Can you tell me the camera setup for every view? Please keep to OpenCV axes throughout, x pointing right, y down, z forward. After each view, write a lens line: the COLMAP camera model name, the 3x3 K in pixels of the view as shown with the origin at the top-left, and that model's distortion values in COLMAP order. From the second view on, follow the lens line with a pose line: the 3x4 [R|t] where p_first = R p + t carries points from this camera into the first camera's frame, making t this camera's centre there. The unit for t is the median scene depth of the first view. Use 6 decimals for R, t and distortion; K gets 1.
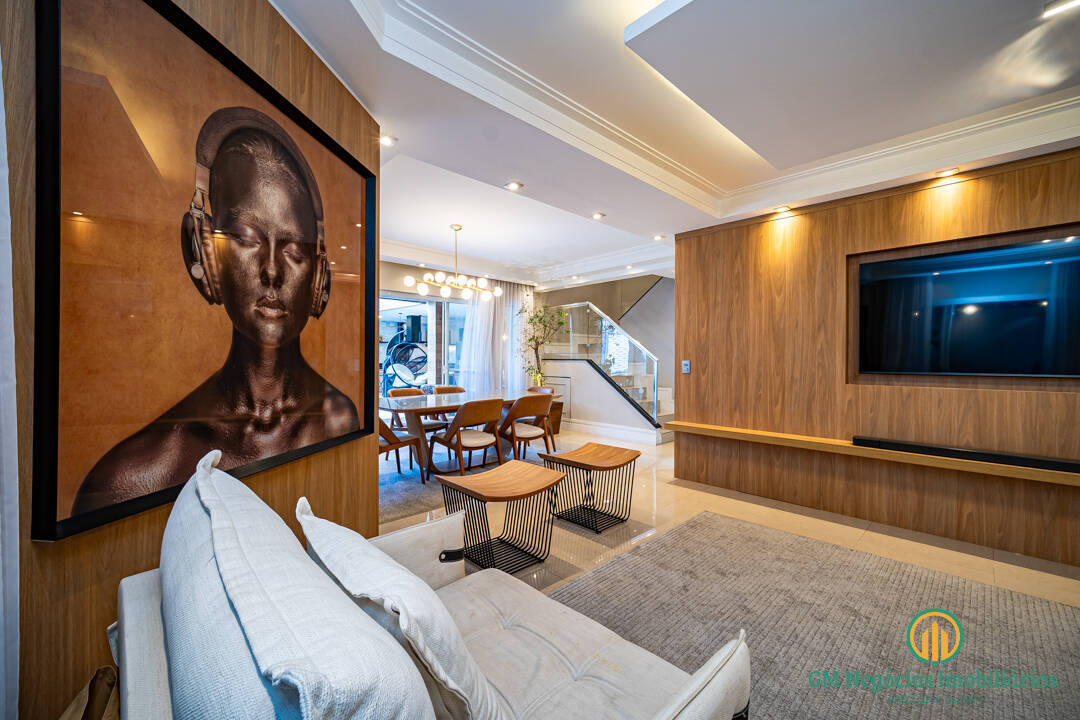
lens RADIAL K [[434.9, 0, 534.5], [0, 434.9, 357.5], [0, 0, 1]] dist [0.000043, -0.000017]
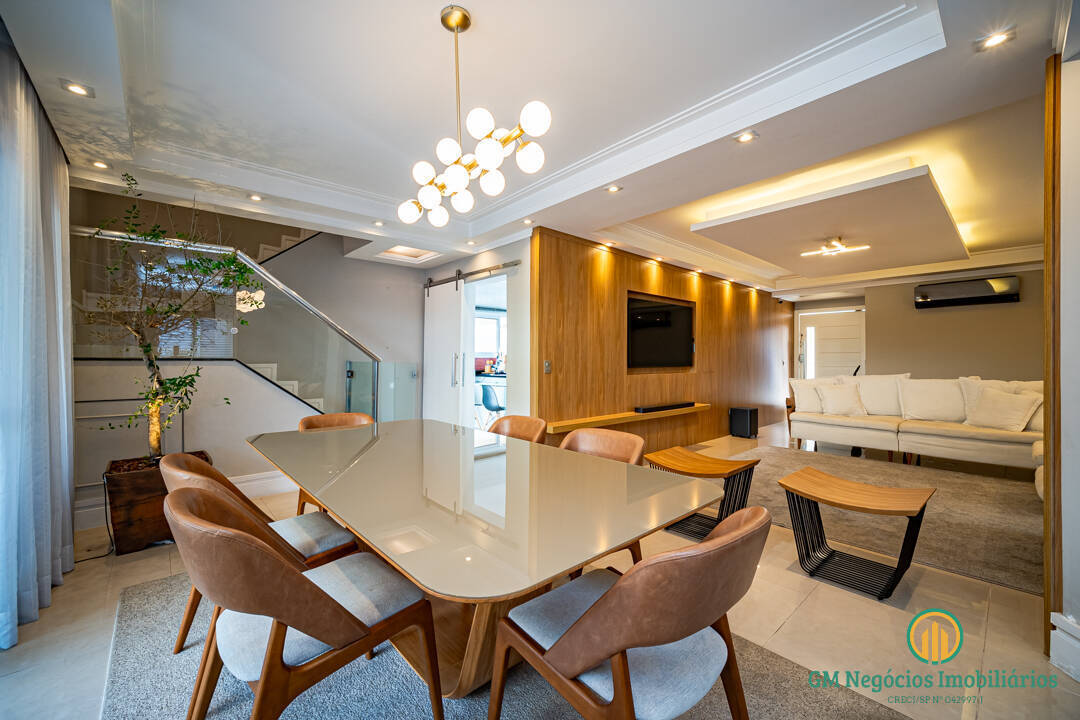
lens RADIAL K [[434.9, 0, 534.5], [0, 434.9, 357.5], [0, 0, 1]] dist [0.000043, -0.000017]
pose [[0.032843, 0.001509, 0.999459, -0.706063], [-0.007093, 0.999974, -0.001277, 0.003458], [-0.999435, -0.007047, 0.032853, 1.113671]]
